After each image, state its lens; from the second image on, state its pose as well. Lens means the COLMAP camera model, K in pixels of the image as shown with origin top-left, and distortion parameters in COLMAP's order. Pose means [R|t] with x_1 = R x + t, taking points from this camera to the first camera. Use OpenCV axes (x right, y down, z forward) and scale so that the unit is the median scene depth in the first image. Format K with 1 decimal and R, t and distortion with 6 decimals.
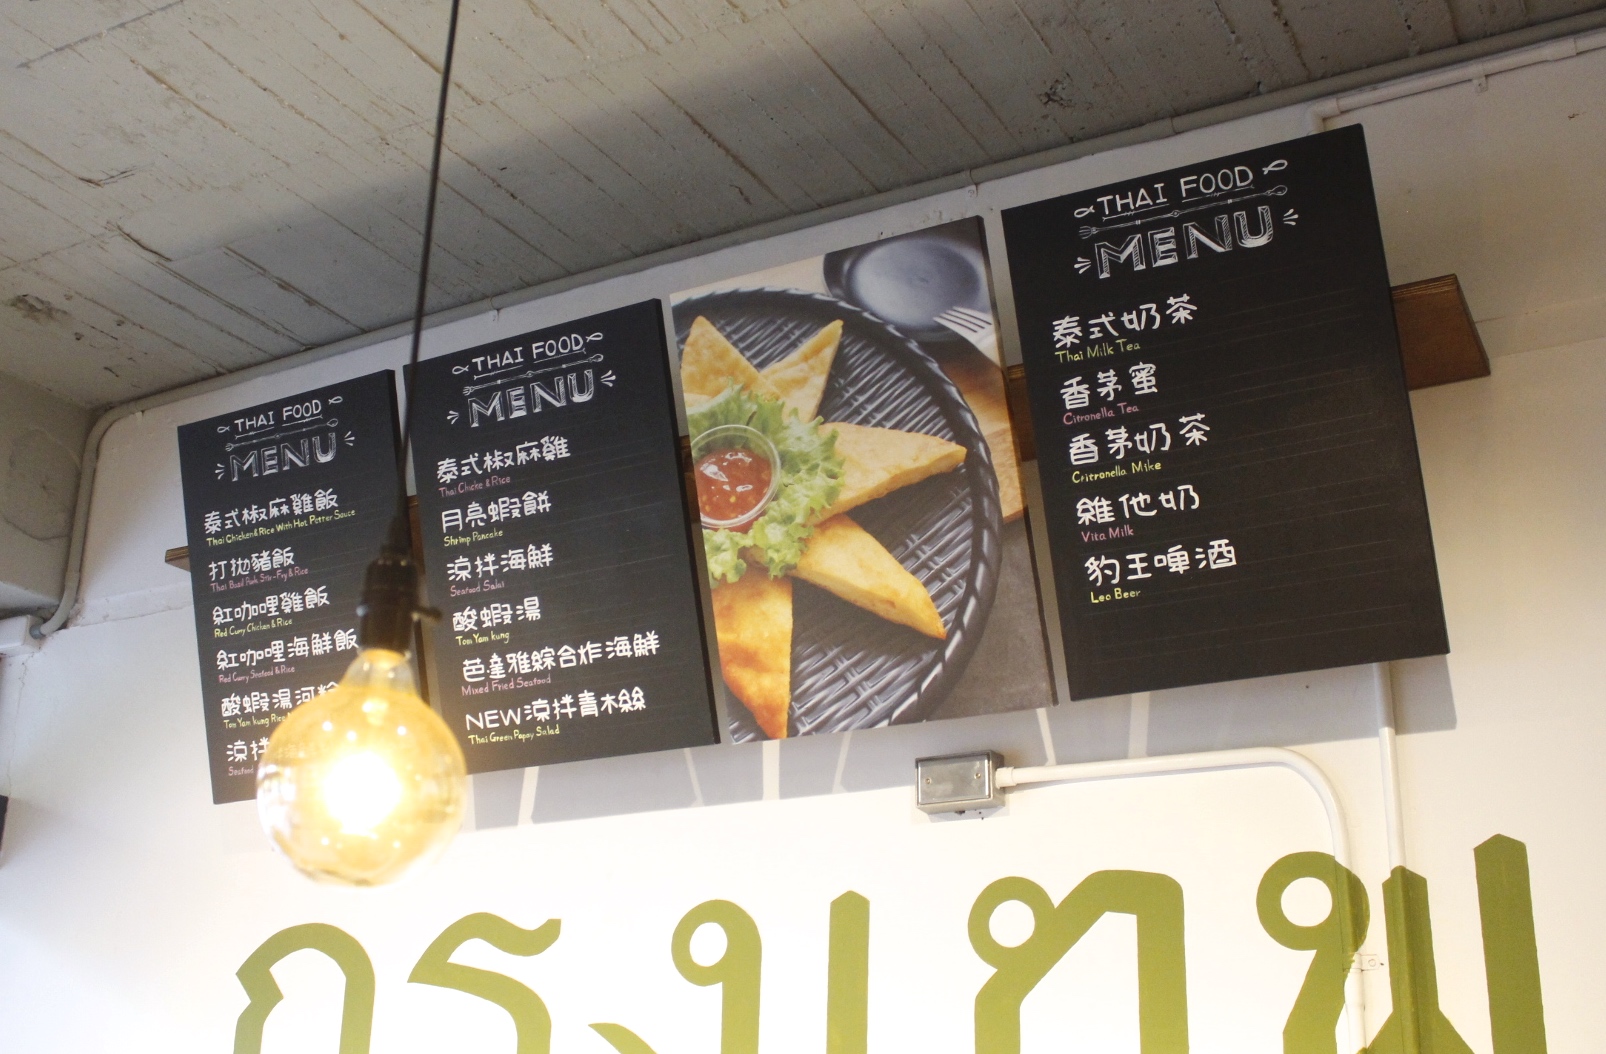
lens RADIAL K [[1675.4, 0, 802.5], [0, 1675.4, 490.3], [0, 0, 1]] dist [-0.104653, 0.006046]
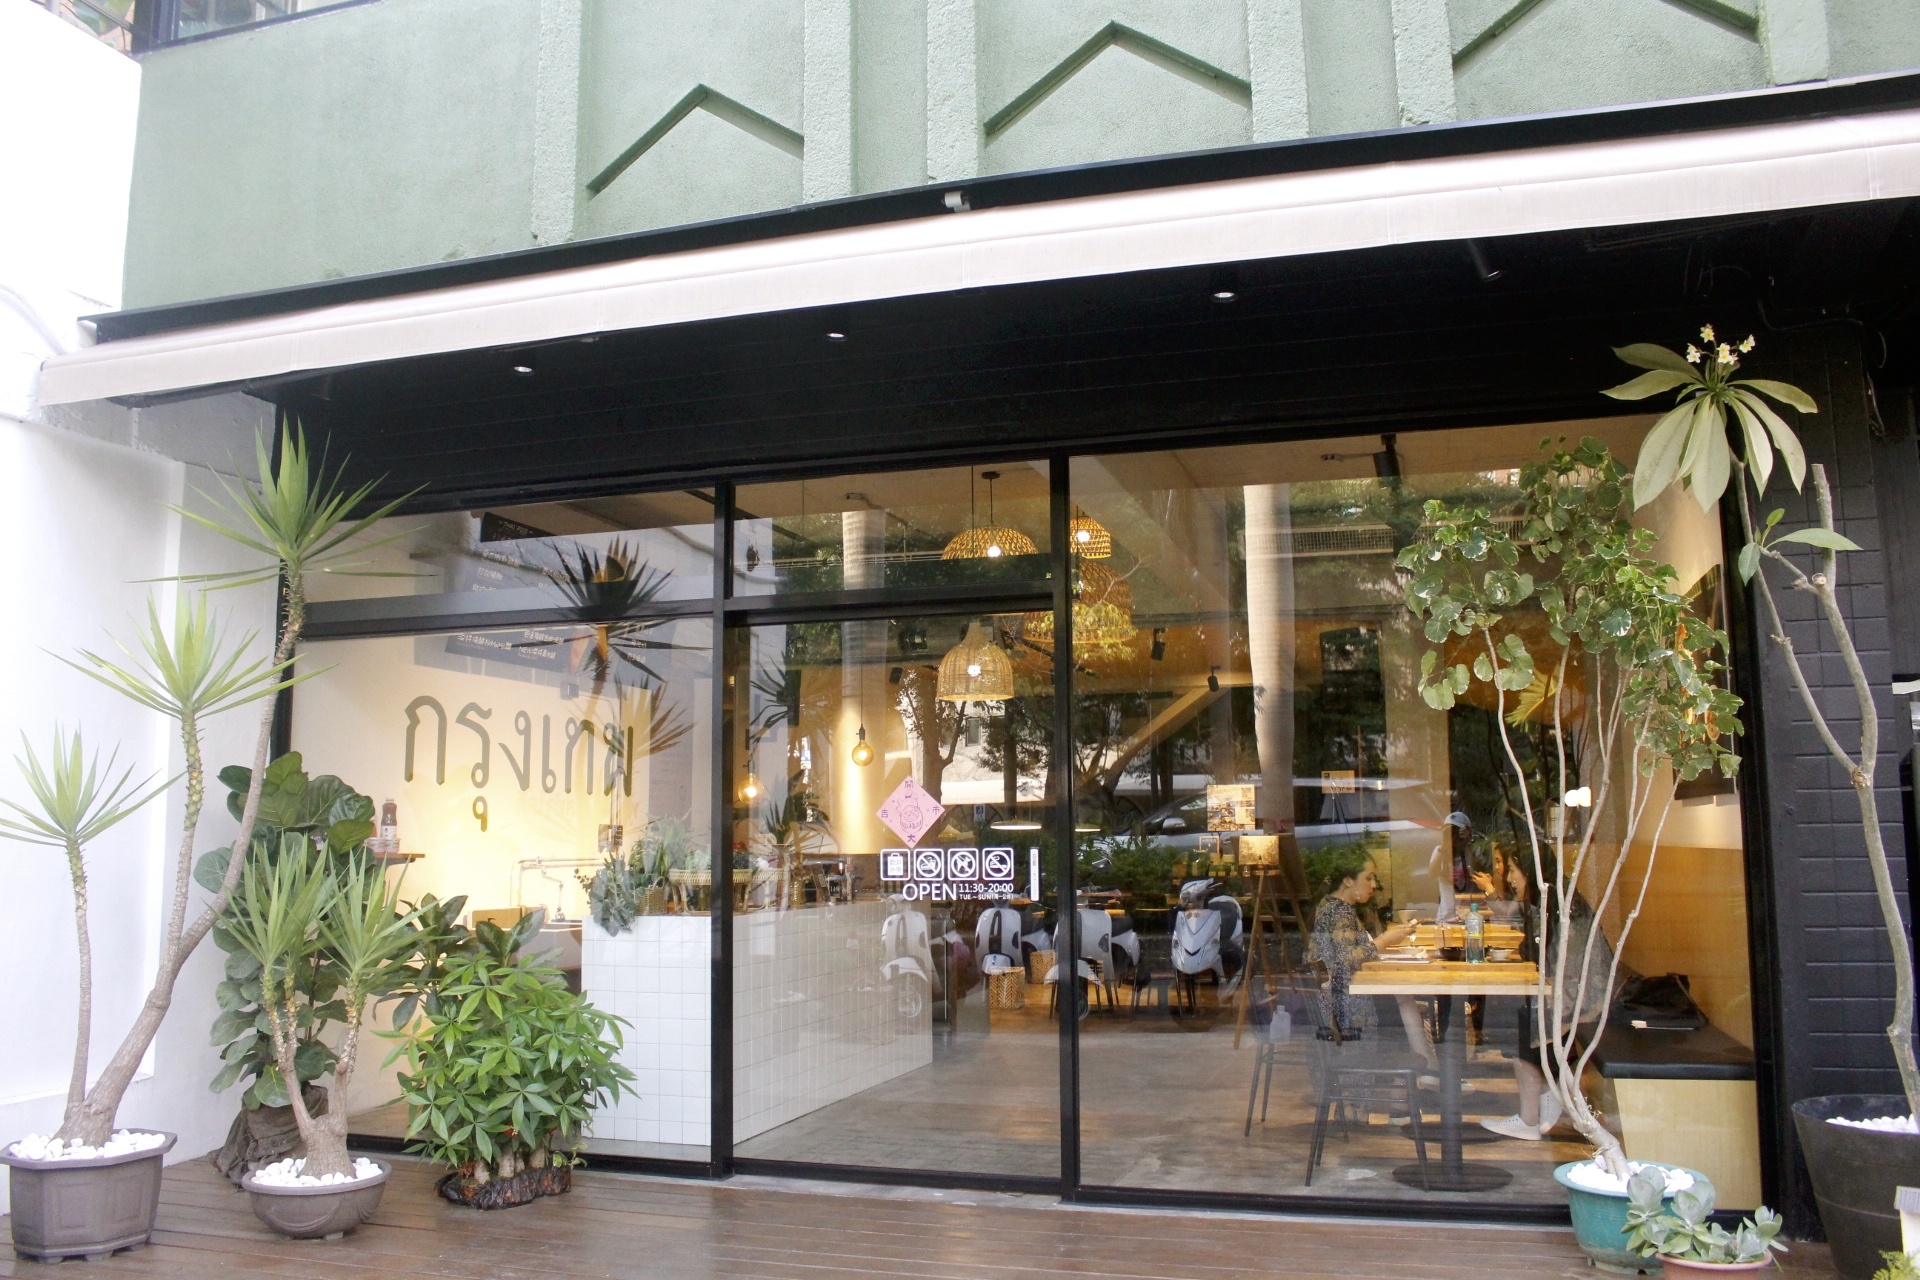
lens RADIAL K [[1752.6, 0, 958.6], [0, 1752.6, 595.4], [0, 0, 1]] dist [-0.160061, -0.000026]
pose [[-0.173952, 0.136450, 0.975255, -3.621888], [-0.367457, 0.909829, -0.192838, 0.383066], [-0.913628, -0.391909, -0.108127, 0.660258]]
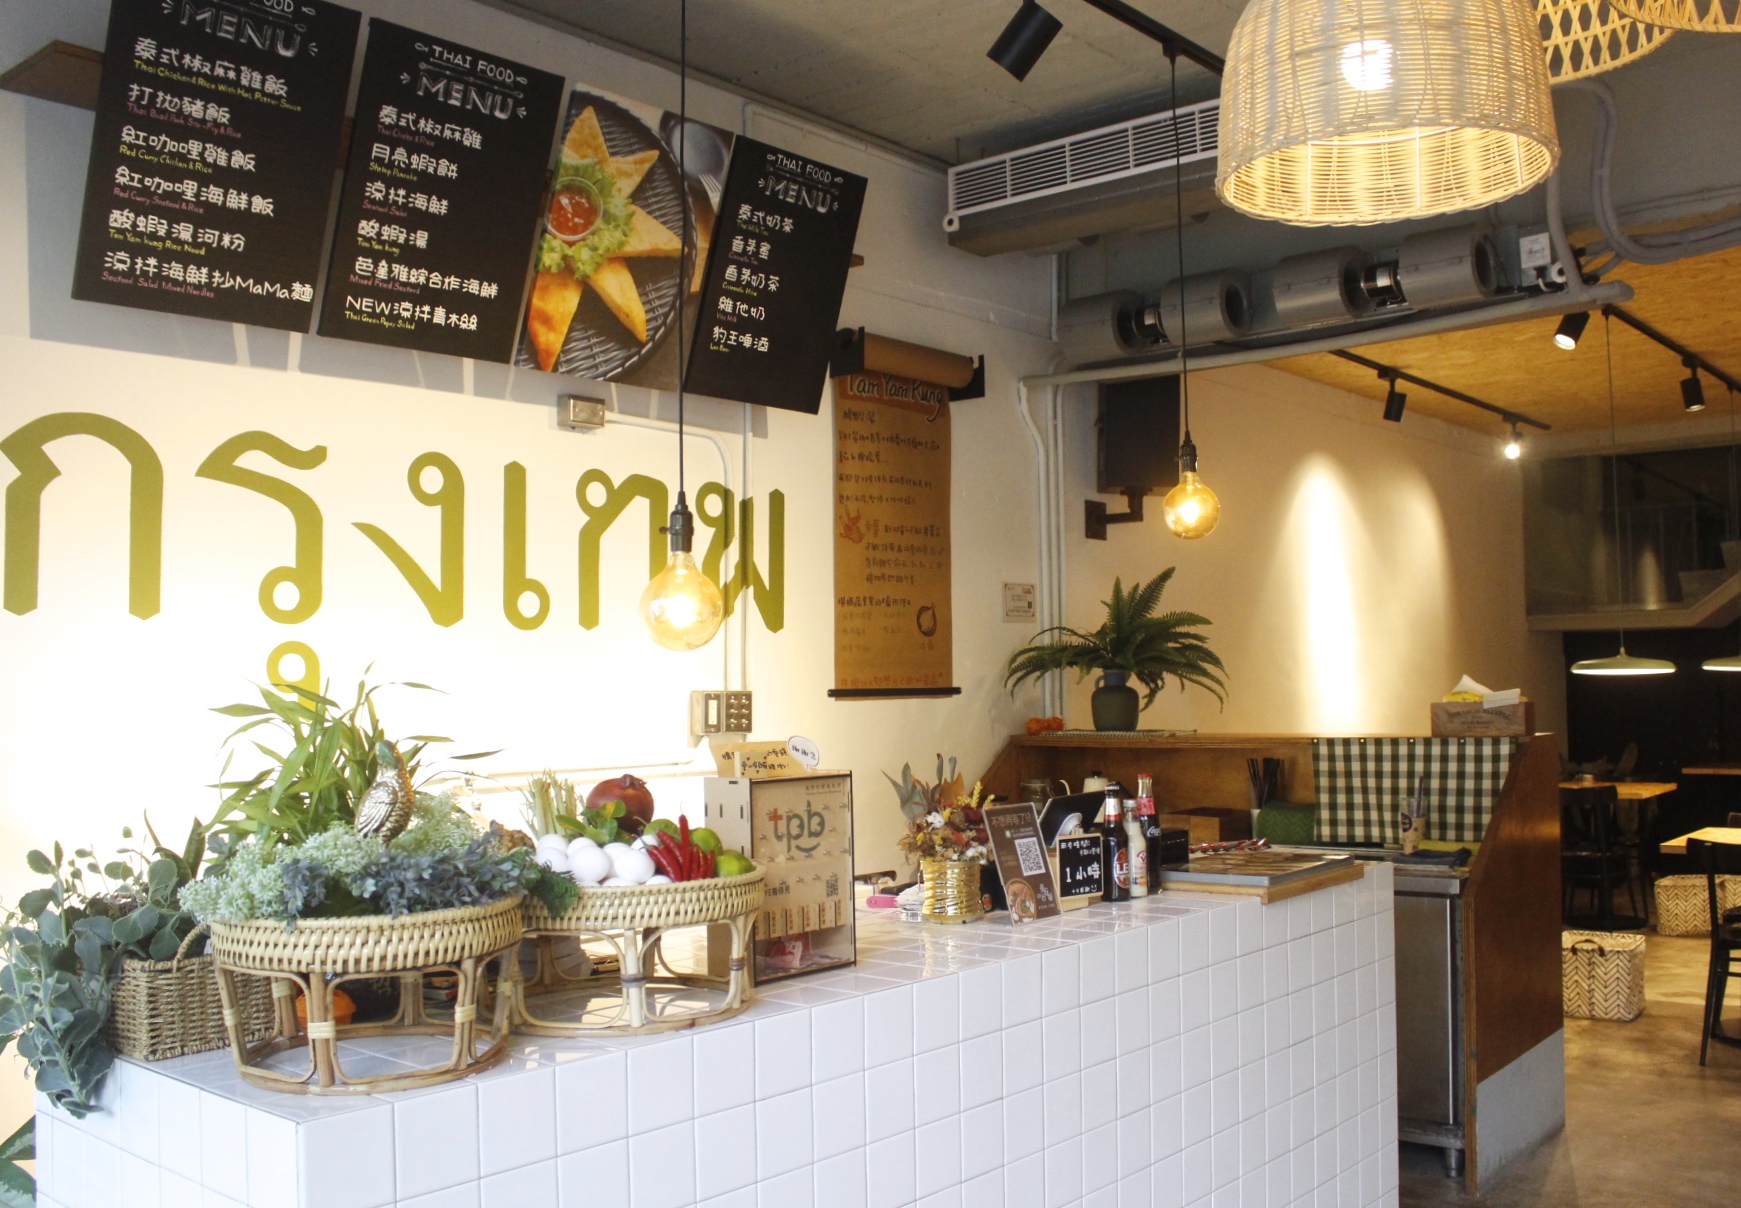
lens RADIAL K [[1665.9, 0, 870.5], [0, 1665.9, 604.0], [0, 0, 1]] dist [-0.155956, 0.145056]
pose [[0.230439, 0.036483, 0.972403, -1.425974], [-0.351970, 0.934762, 0.048339, 0.160445], [-0.907202, -0.353396, 0.228246, 0.234644]]
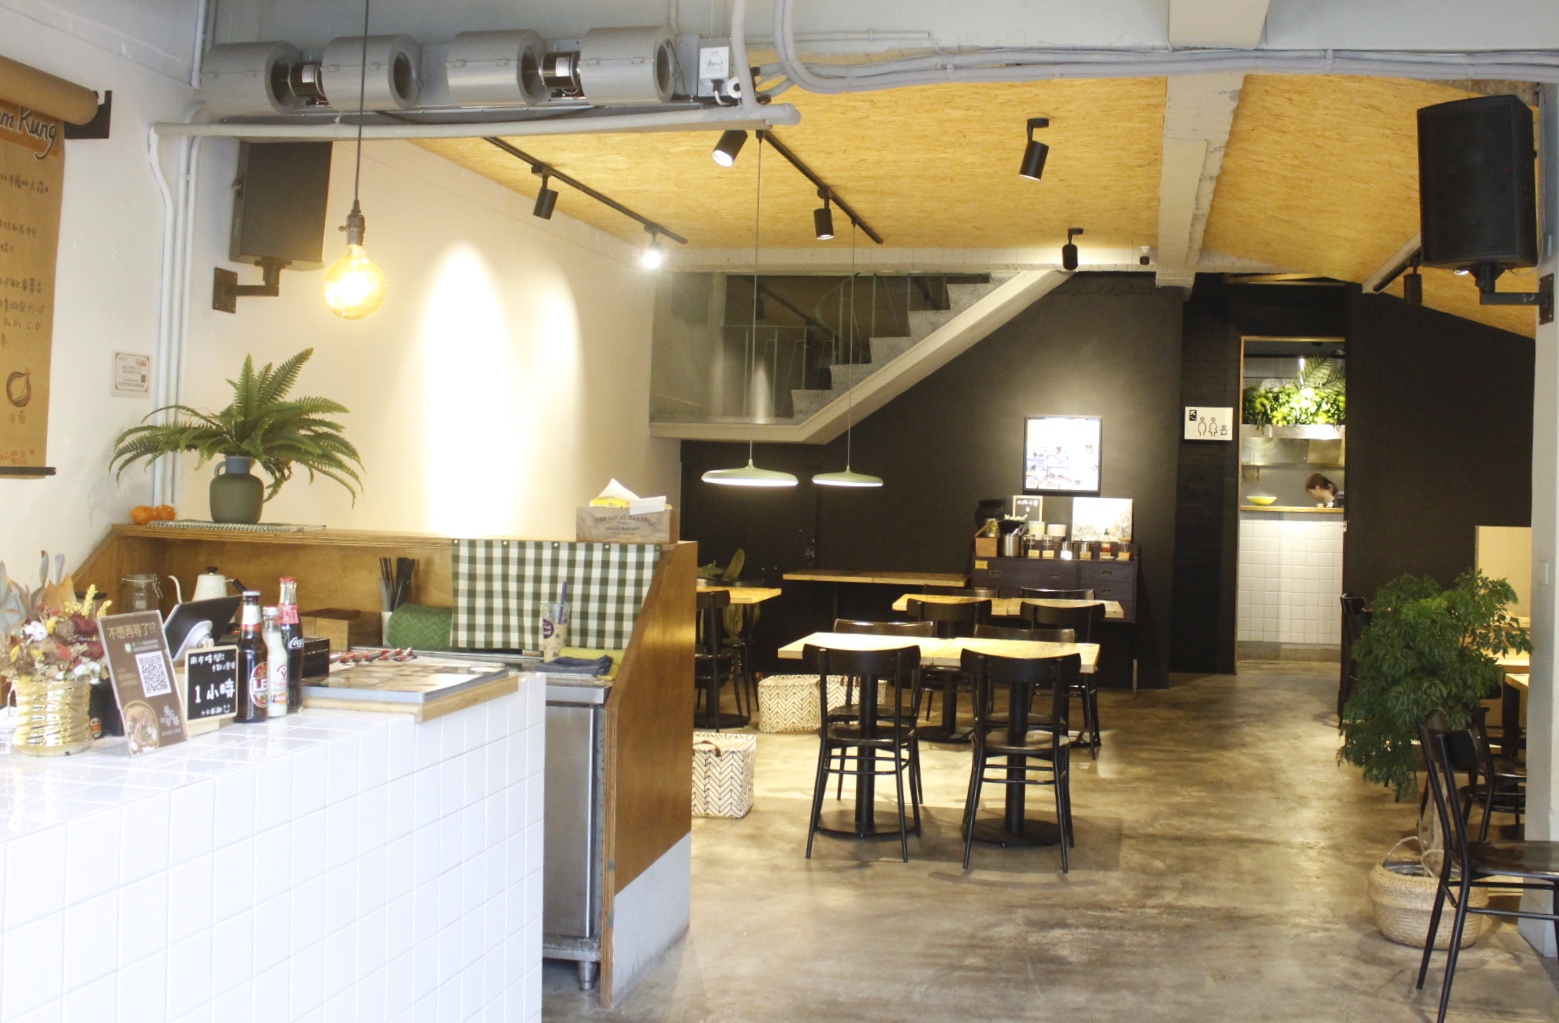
lens RADIAL K [[1655.6, 0, 913.5], [0, 1655.6, 421.8], [0, 0, 1]] dist [-0.157250, 0.131776]
pose [[-0.320285, 0.019478, 0.947121, -1.322543], [-0.384153, 0.911225, -0.148647, 0.173103], [-0.865935, -0.411449, -0.284370, 0.276797]]
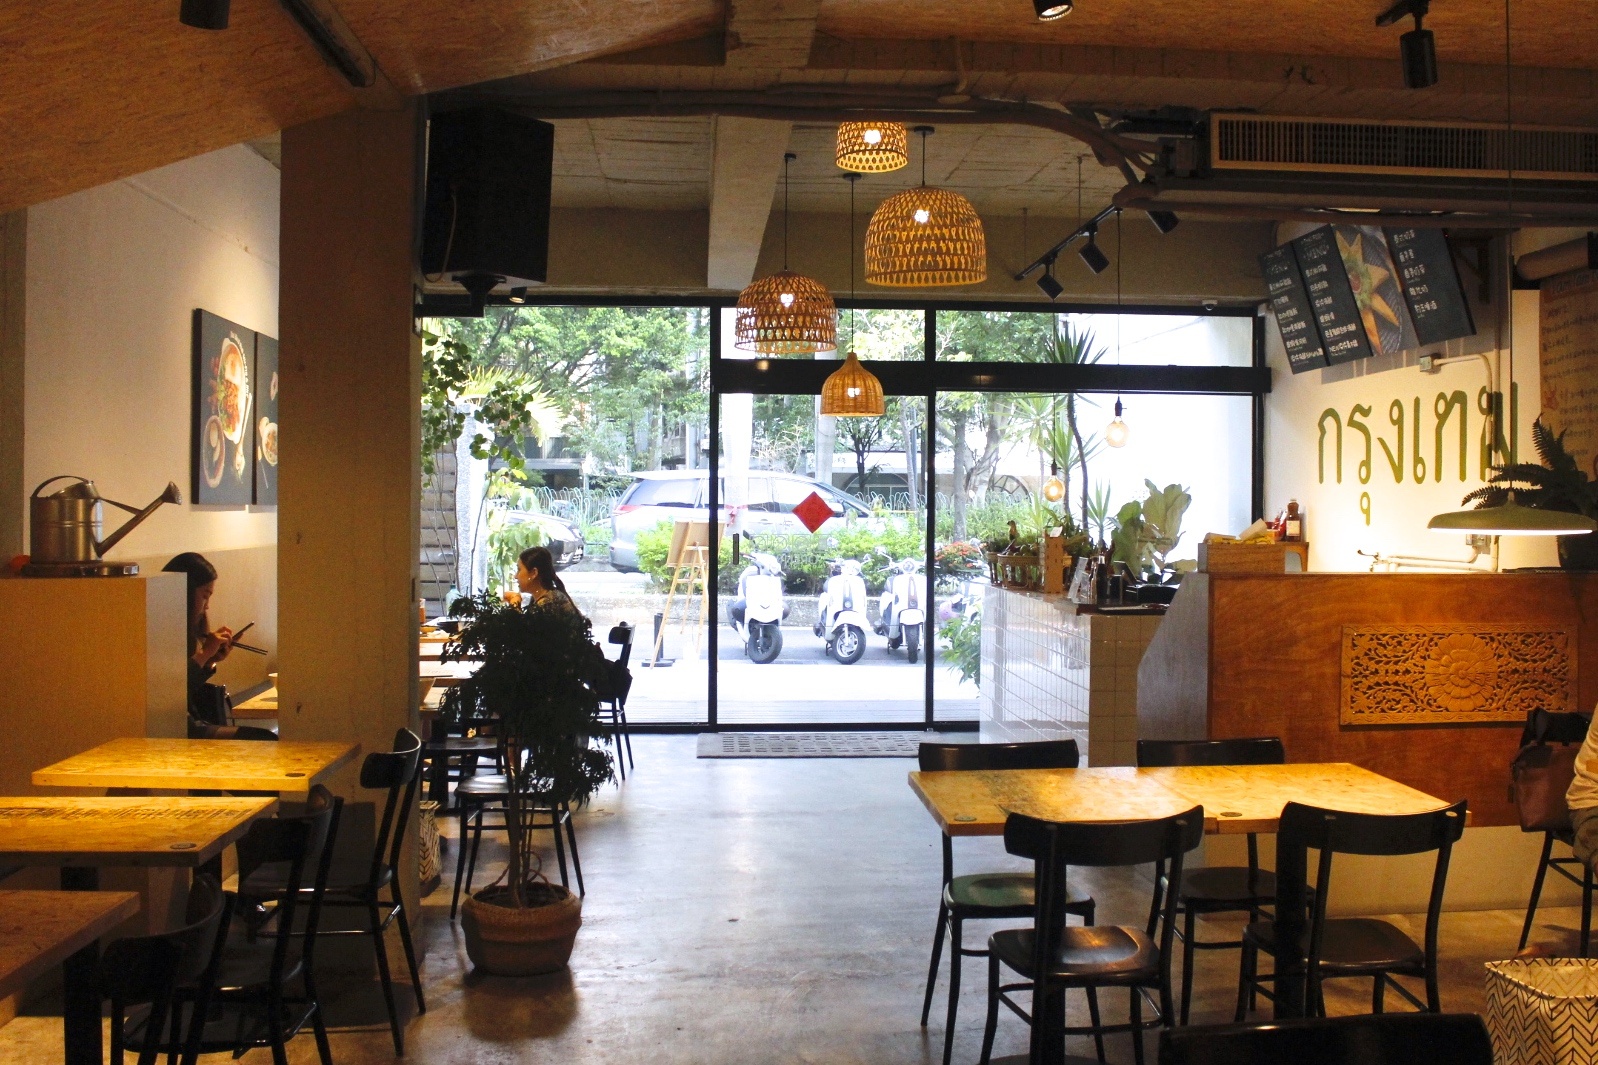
lens RADIAL K [[1458.7, 0, 797.8], [0, 1458.7, 495.4], [0, 0, 1]] dist [-0.160061, -0.000026]
pose [[0.506343, -0.009561, -0.862279, 1.691469], [0.330945, 0.925523, 0.184073, -0.458517], [0.796299, -0.378571, 0.471796, -1.252592]]
